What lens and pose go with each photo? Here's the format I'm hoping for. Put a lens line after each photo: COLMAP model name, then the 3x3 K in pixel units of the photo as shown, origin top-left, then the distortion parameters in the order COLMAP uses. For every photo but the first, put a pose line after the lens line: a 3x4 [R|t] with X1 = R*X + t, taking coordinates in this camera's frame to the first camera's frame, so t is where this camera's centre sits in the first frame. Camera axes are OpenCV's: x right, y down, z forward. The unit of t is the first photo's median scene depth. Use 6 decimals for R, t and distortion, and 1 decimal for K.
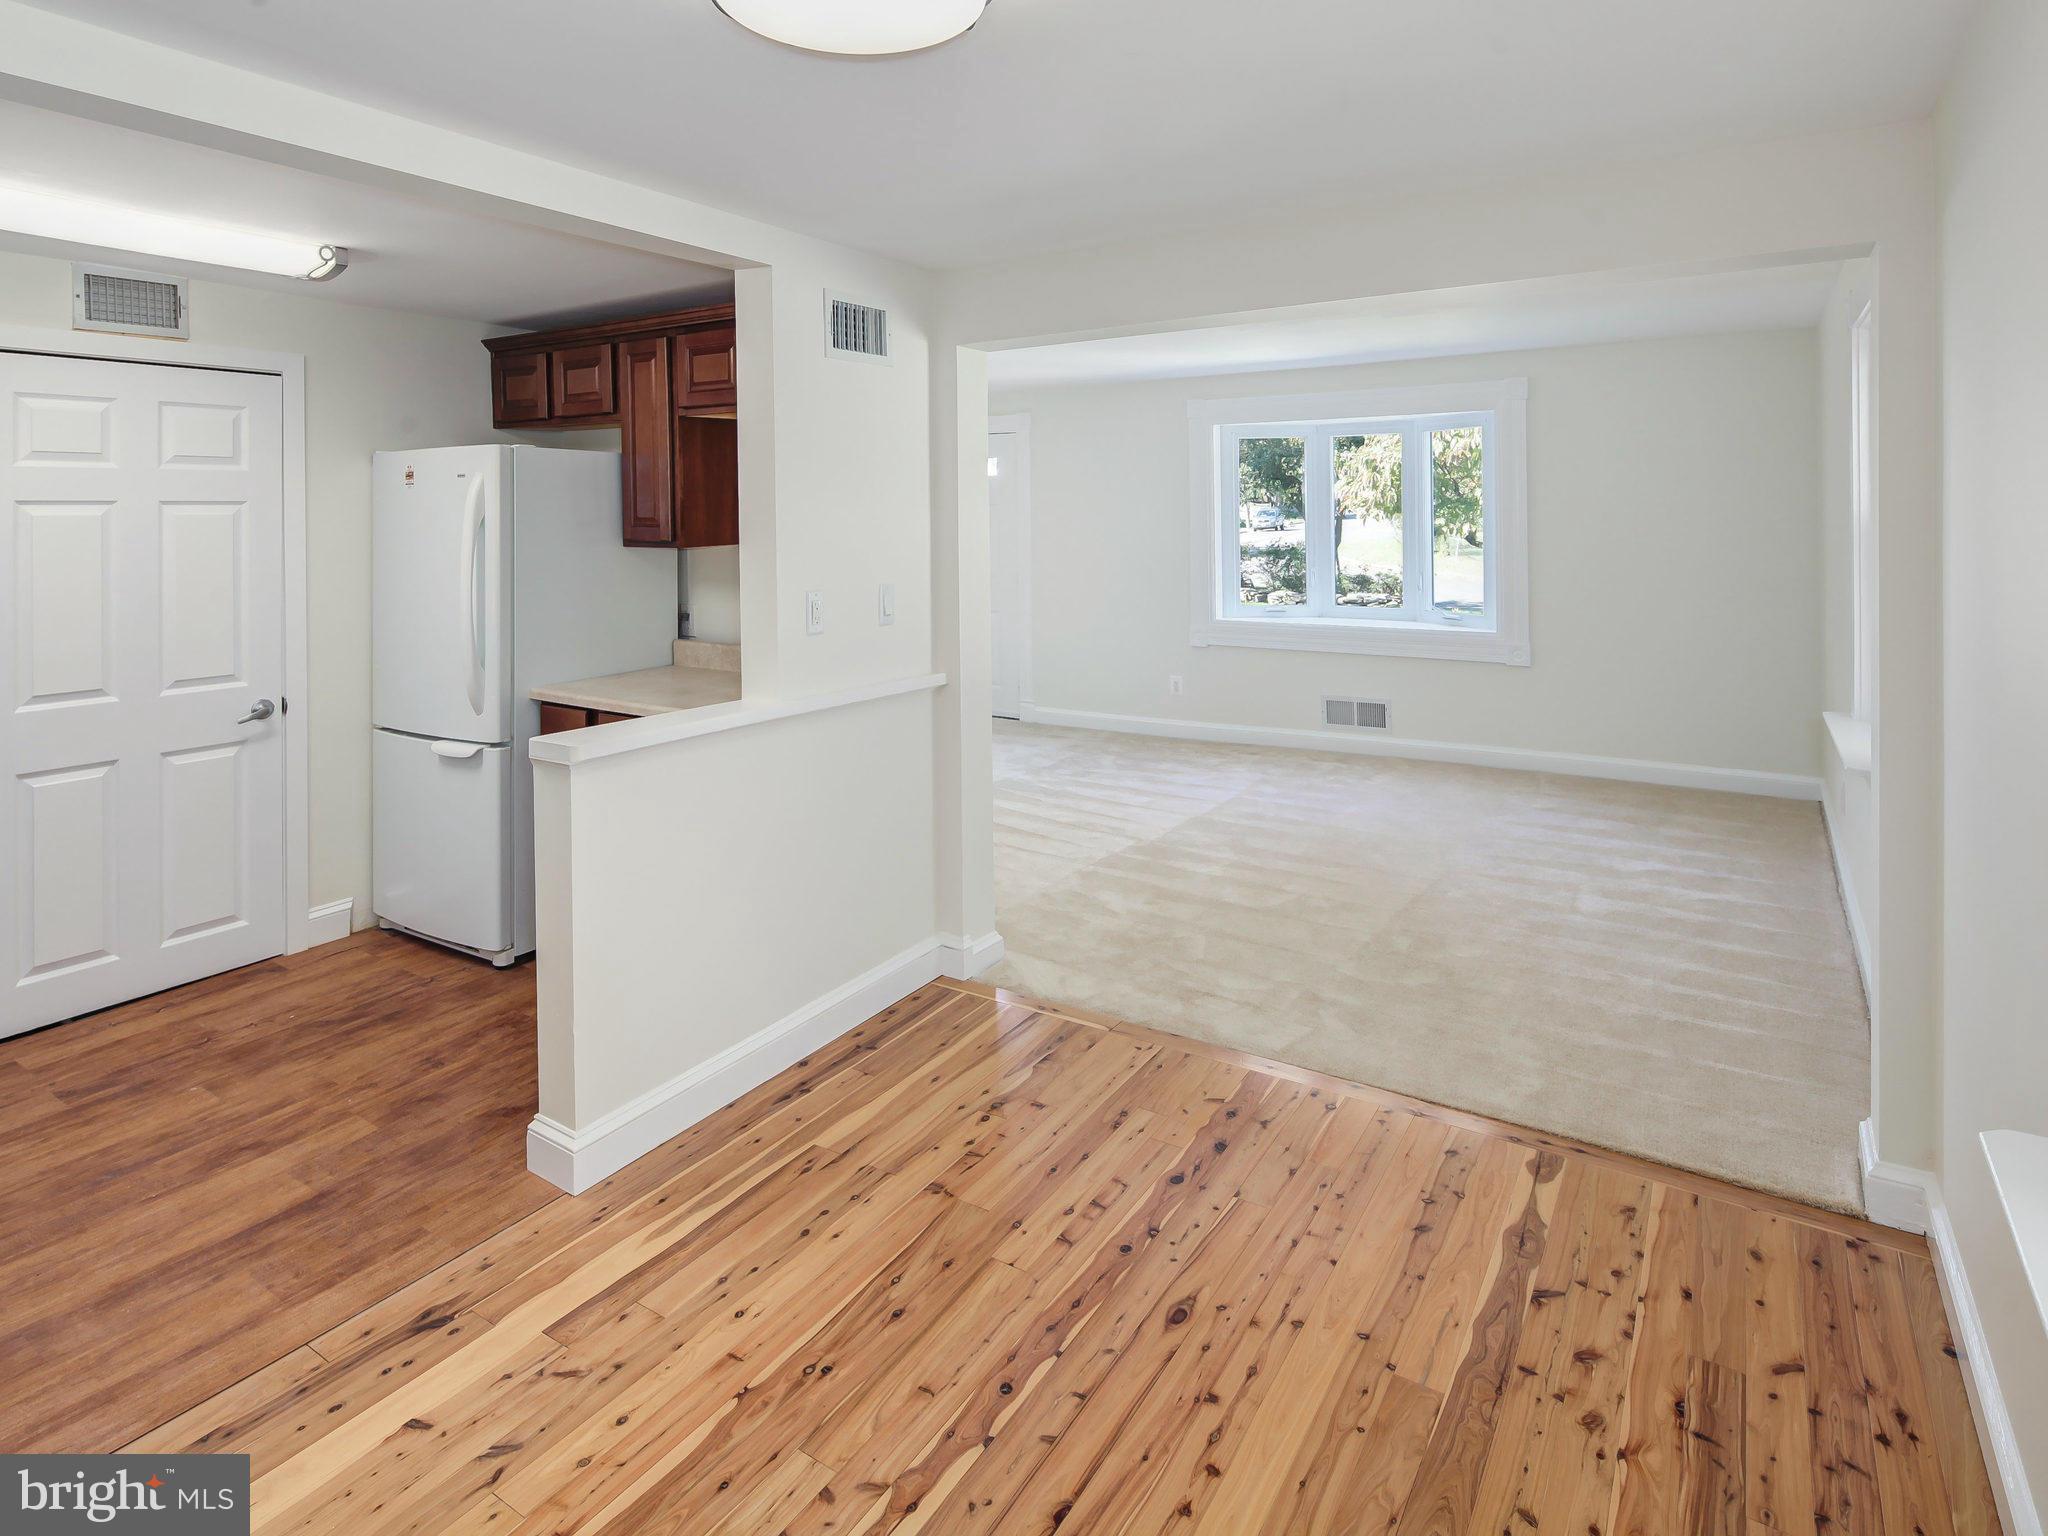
lens RADIAL K [[1123.3, 0, 996.7], [0, 1123.3, 532.7], [0, 0, 1]] dist [0.000922, -0.002296]
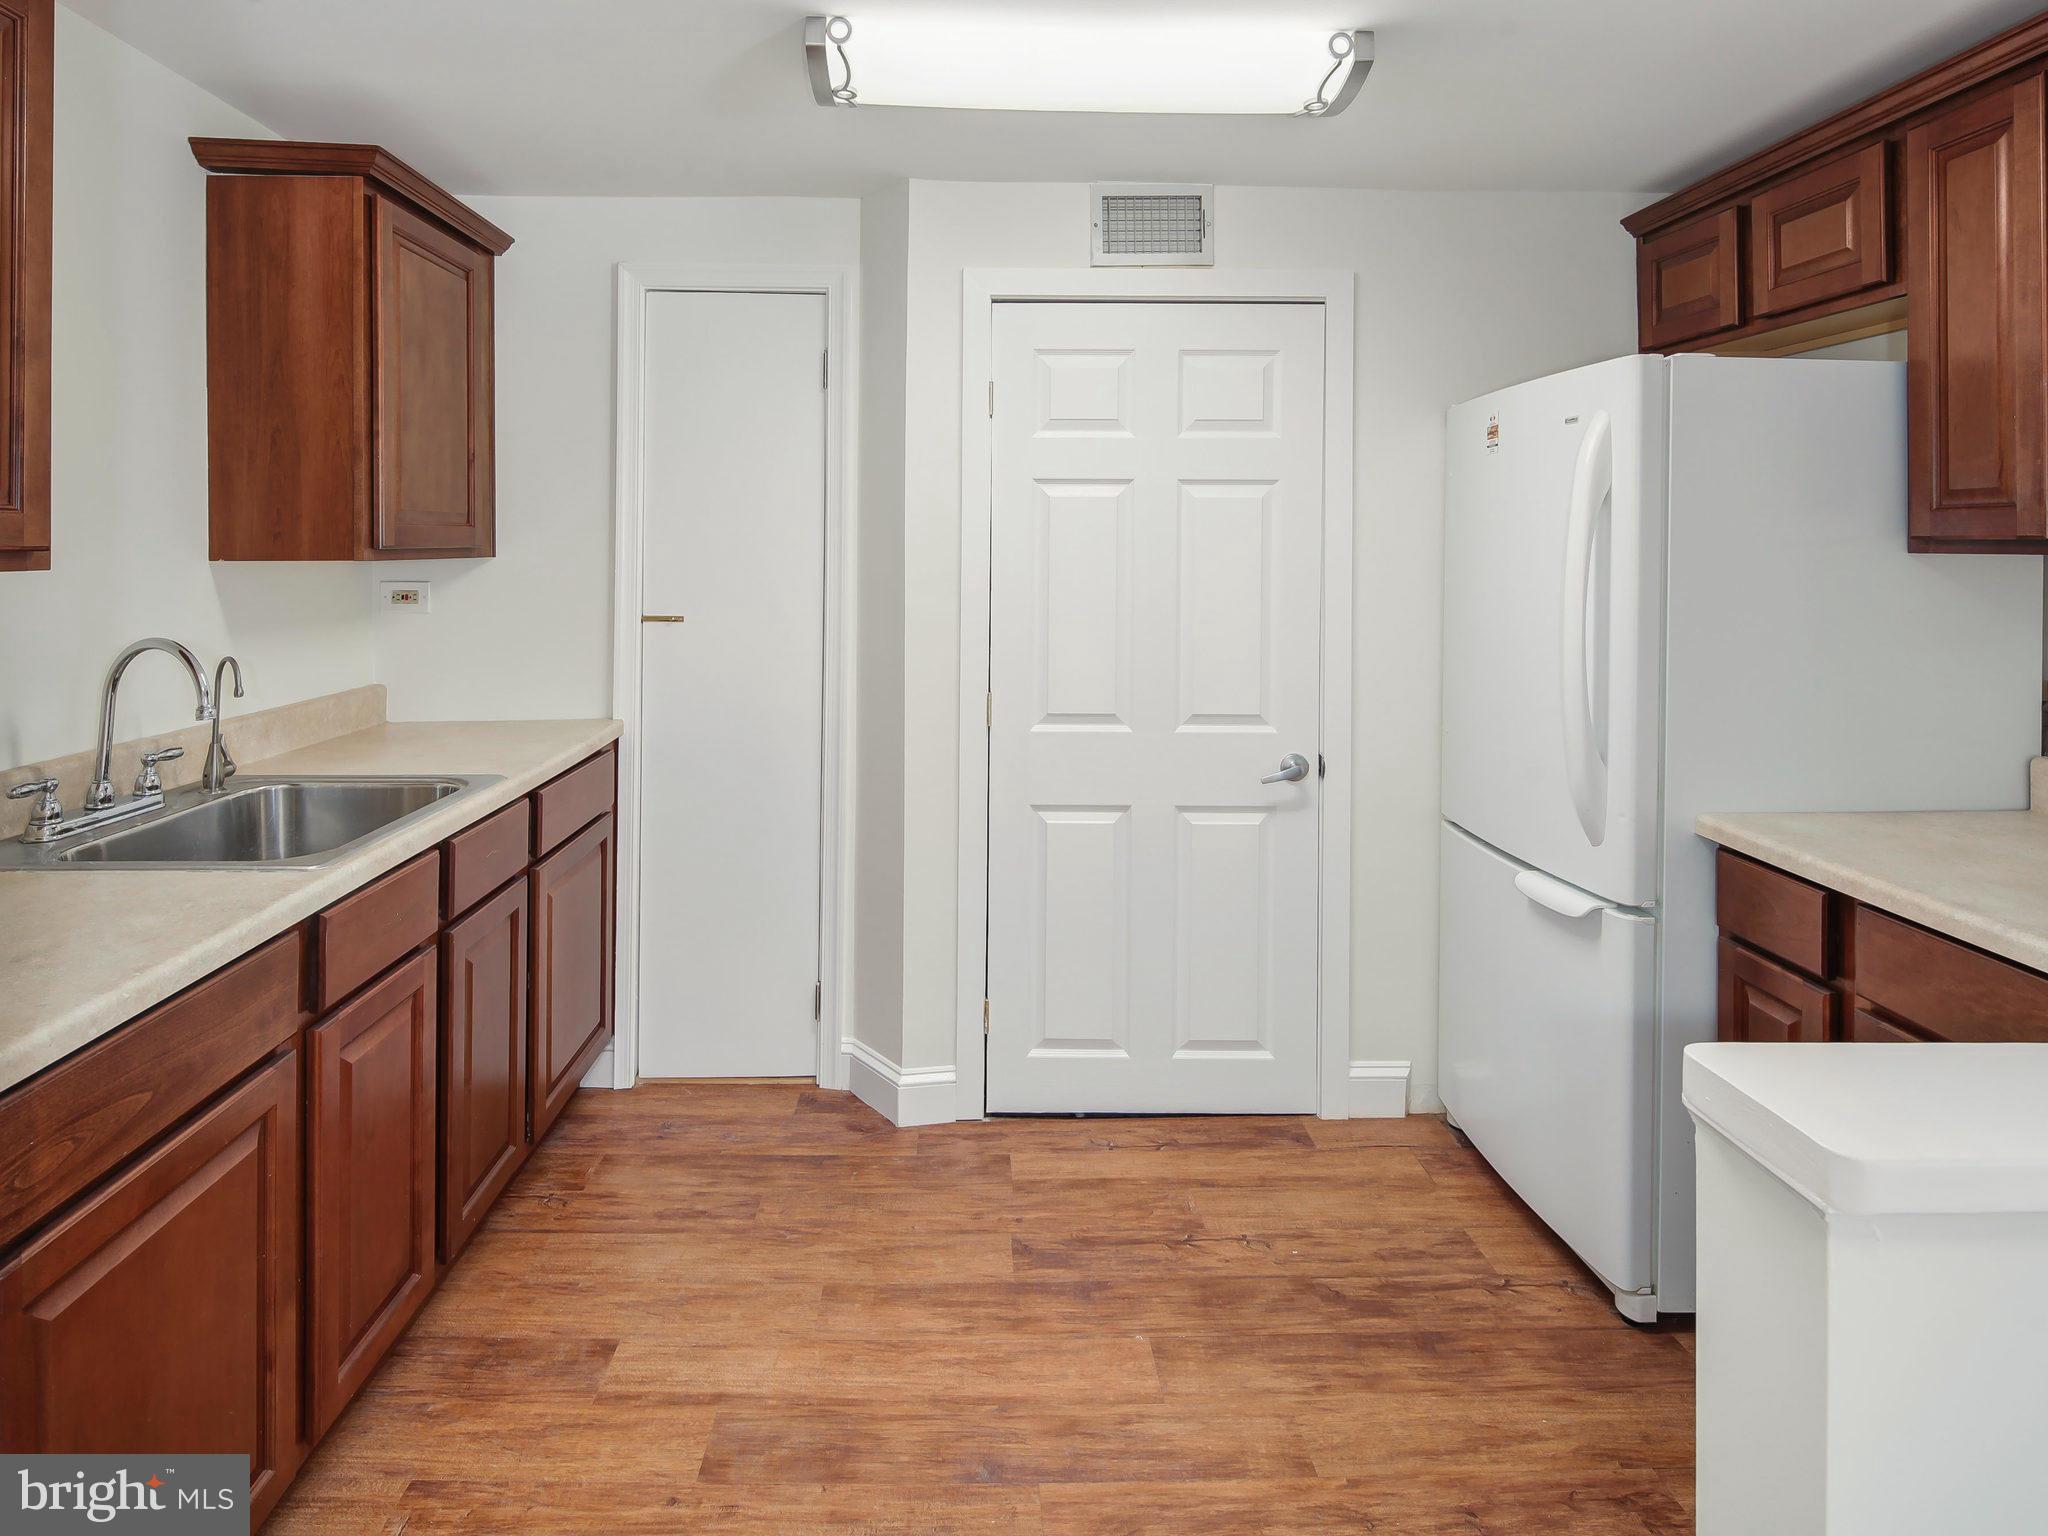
lens RADIAL K [[1123.3, 0, 996.7], [0, 1123.3, 532.7], [0, 0, 1]] dist [0.000922, -0.002296]
pose [[0.577762, 0.001174, -0.816205, -0.208479], [-0.025198, 0.999548, -0.016399, 0.027138], [0.815816, 0.030041, 0.577530, 0.504355]]
